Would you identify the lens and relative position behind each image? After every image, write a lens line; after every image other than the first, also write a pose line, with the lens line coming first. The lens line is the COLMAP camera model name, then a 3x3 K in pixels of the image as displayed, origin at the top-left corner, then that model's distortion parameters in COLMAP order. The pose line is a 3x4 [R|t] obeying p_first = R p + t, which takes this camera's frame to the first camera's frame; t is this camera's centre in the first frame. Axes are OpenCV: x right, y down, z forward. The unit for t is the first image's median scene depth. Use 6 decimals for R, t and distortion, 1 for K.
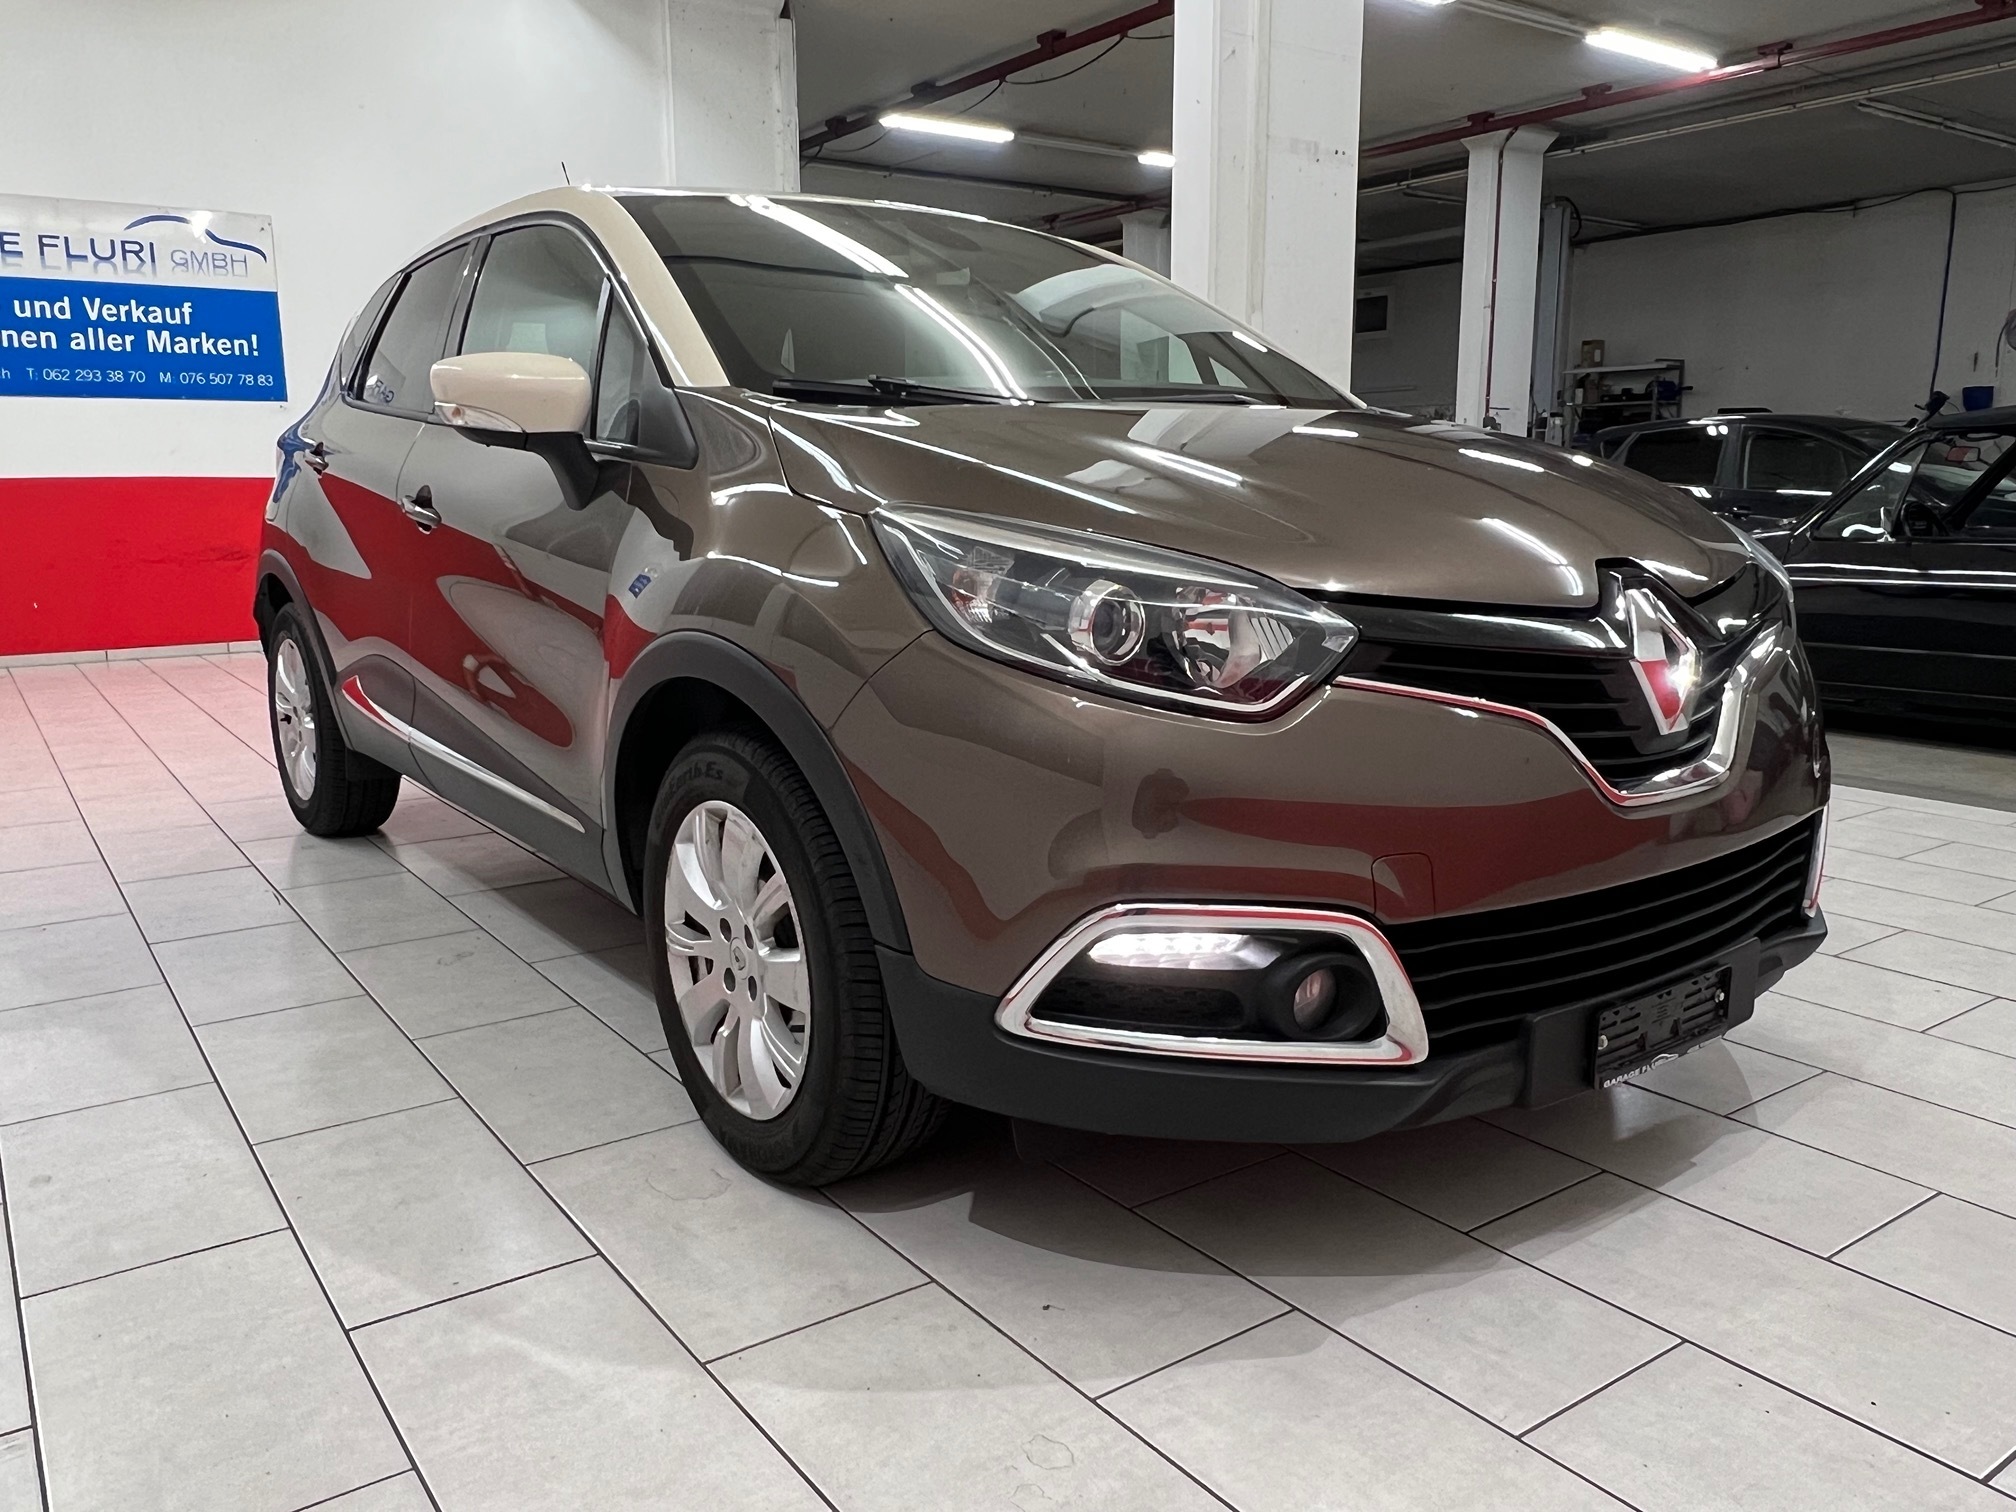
lens RADIAL K [[1525.0, 0, 996.5], [0, 1525.0, 787.7], [0, 0, 1]] dist [-0.003312, 0.000041]
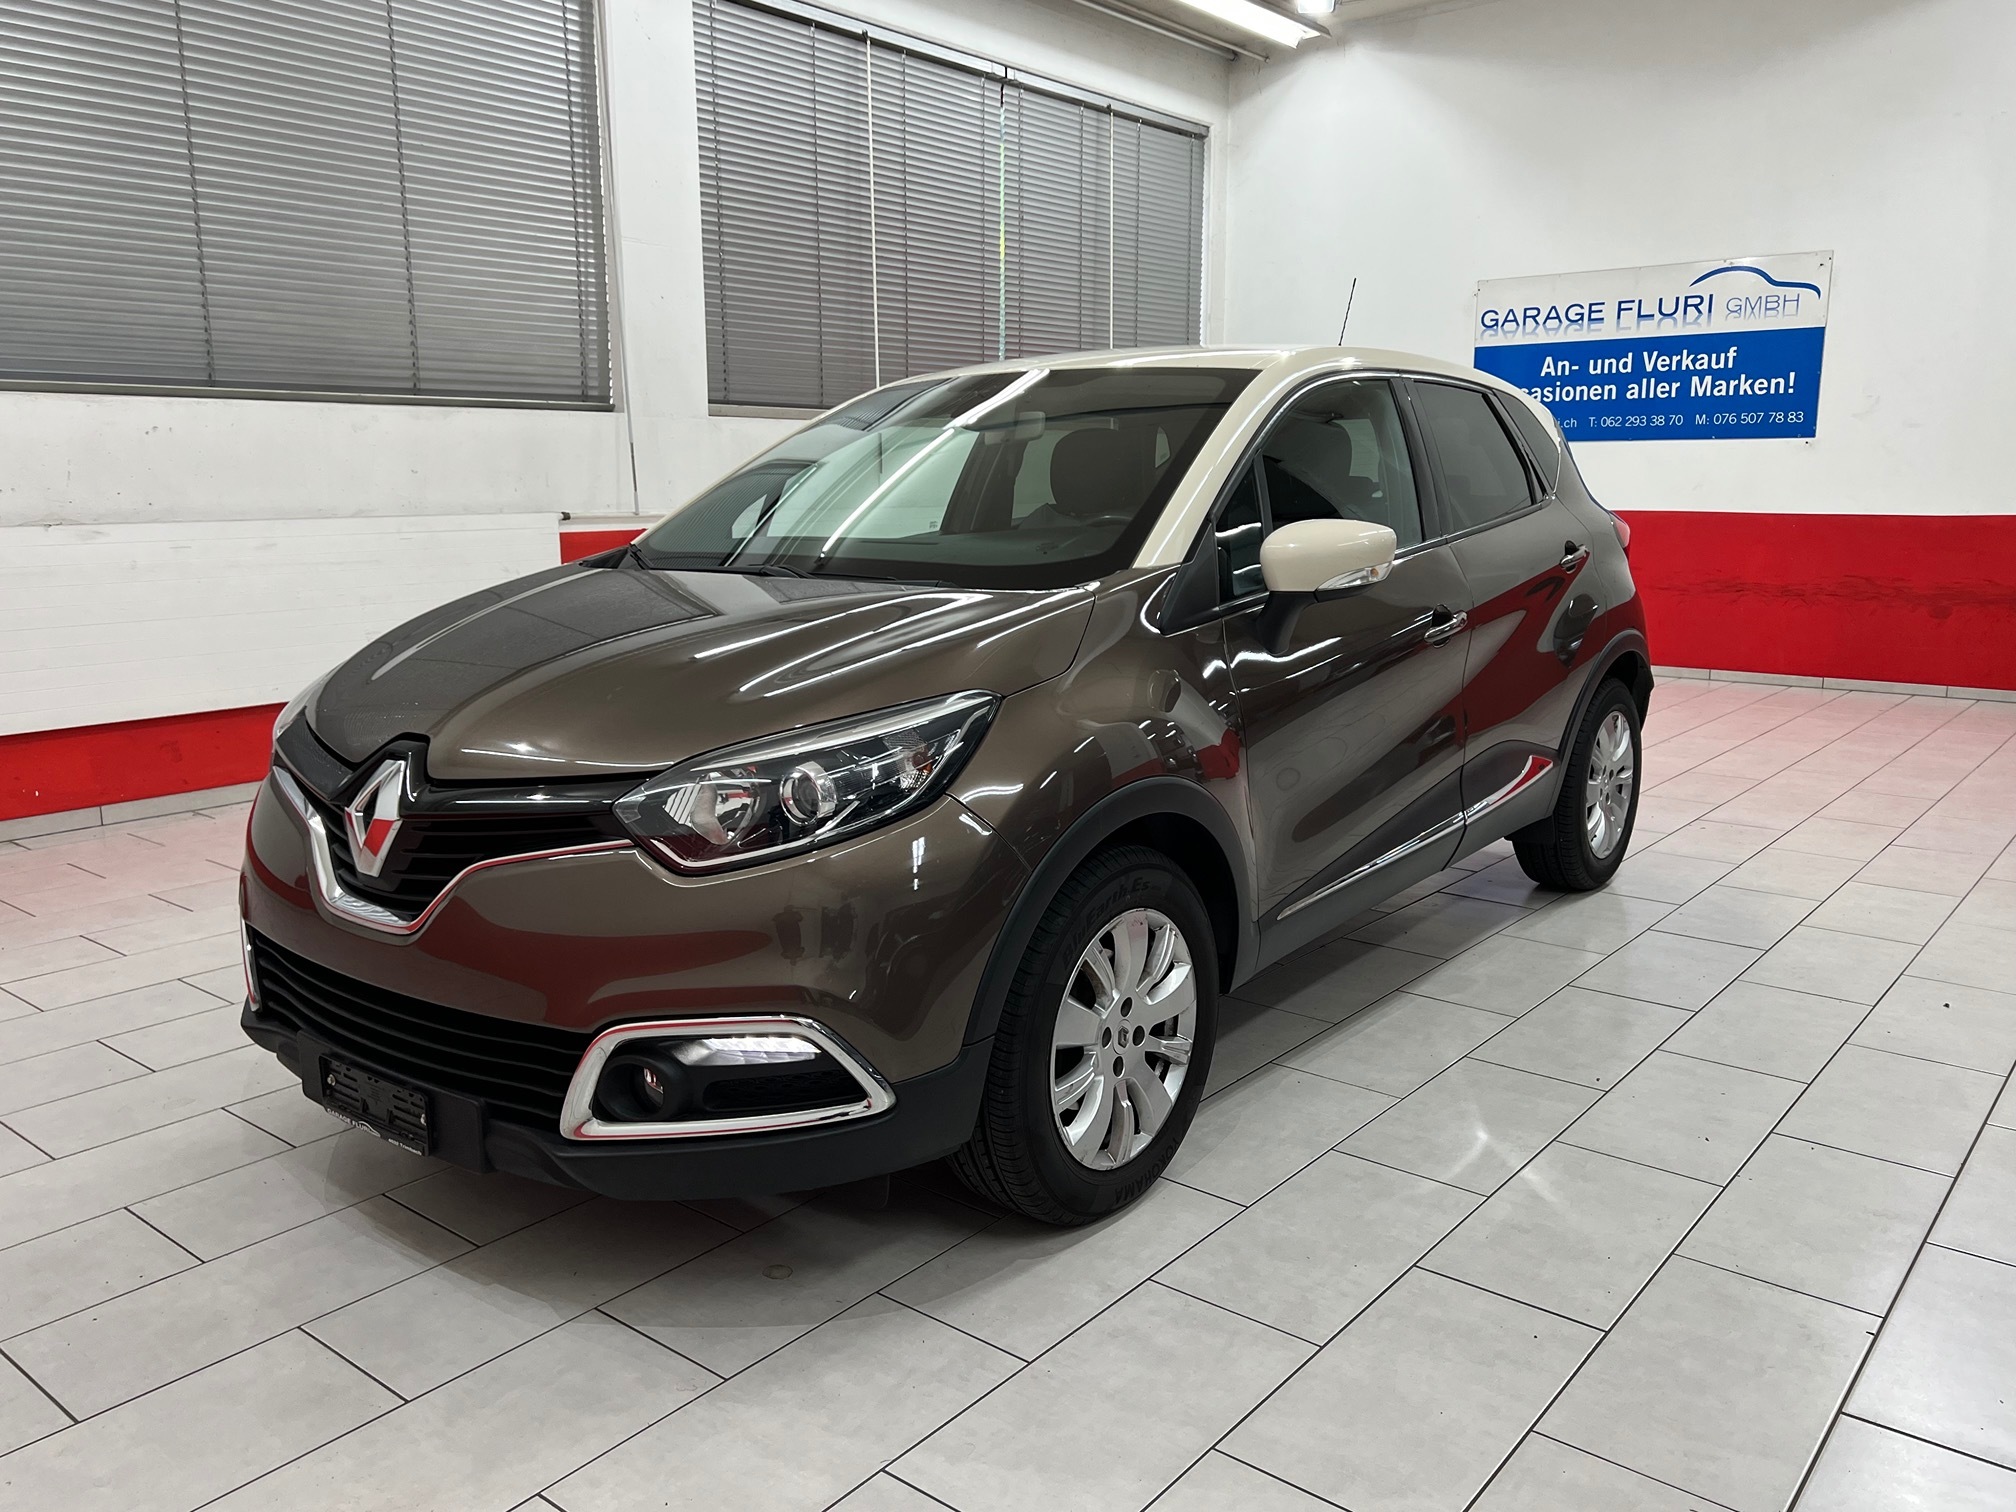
lens RADIAL K [[1554.2, 0, 999.1], [0, 1554.2, 753.5], [0, 0, 1]] dist [0.020161, 0.006950]
pose [[0.265154, 0.179507, -0.947349, 0.416828], [-0.190100, 0.972965, 0.131154, -0.093914], [0.945280, 0.145315, 0.292110, 0.255006]]
